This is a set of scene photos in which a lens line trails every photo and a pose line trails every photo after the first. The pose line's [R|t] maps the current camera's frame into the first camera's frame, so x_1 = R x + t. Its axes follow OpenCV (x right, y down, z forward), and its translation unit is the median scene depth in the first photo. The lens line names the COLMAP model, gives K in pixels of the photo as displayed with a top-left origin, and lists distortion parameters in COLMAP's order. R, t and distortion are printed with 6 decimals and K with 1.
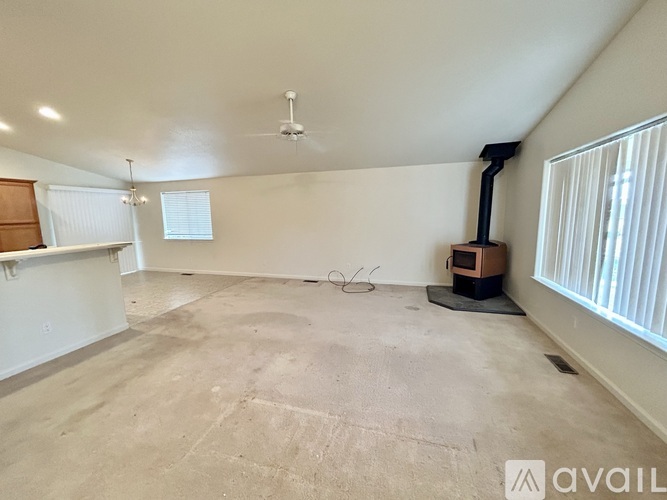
lens RADIAL K [[265.8, 0, 333.5], [0, 265.8, 250.0], [0, 0, 1]] dist [-0.002427, -0.000335]
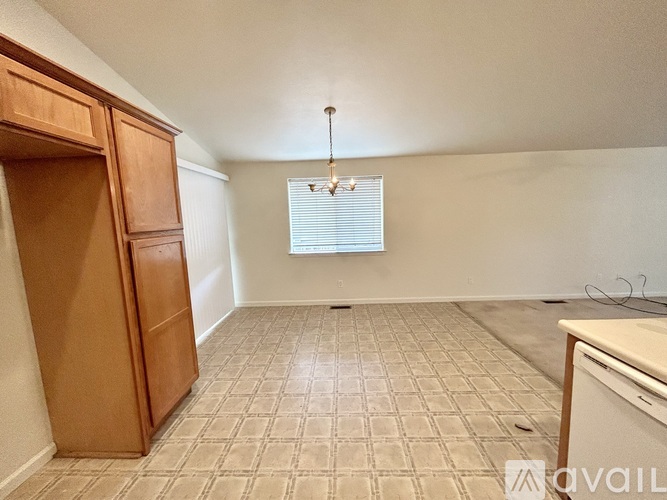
lens RADIAL K [[265.8, 0, 333.5], [0, 265.8, 250.0], [0, 0, 1]] dist [-0.002427, -0.000335]
pose [[0.963401, -0.043571, 0.264498, -0.734035], [0.048583, 0.998742, -0.012432, -0.038618], [-0.263624, 0.024827, 0.964306, 0.388168]]
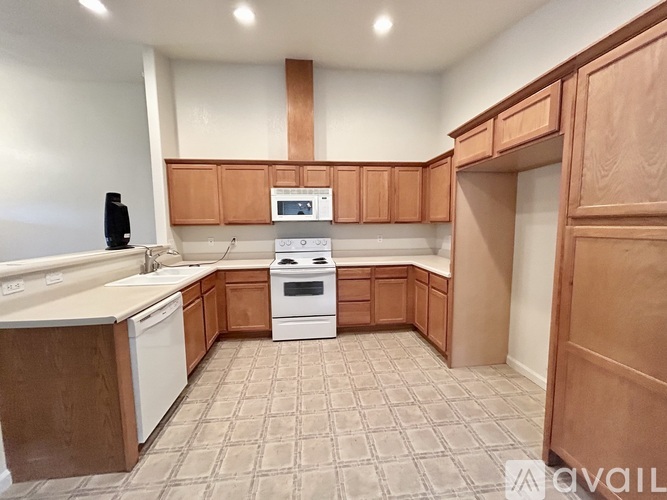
lens RADIAL K [[265.8, 0, 333.5], [0, 265.8, 250.0], [0, 0, 1]] dist [-0.002427, -0.000335]
pose [[-0.914336, 0.073342, -0.398259, -0.603171], [-0.021799, 0.973122, 0.229254, -0.082647], [0.404369, 0.218297, -0.888162, 0.770680]]
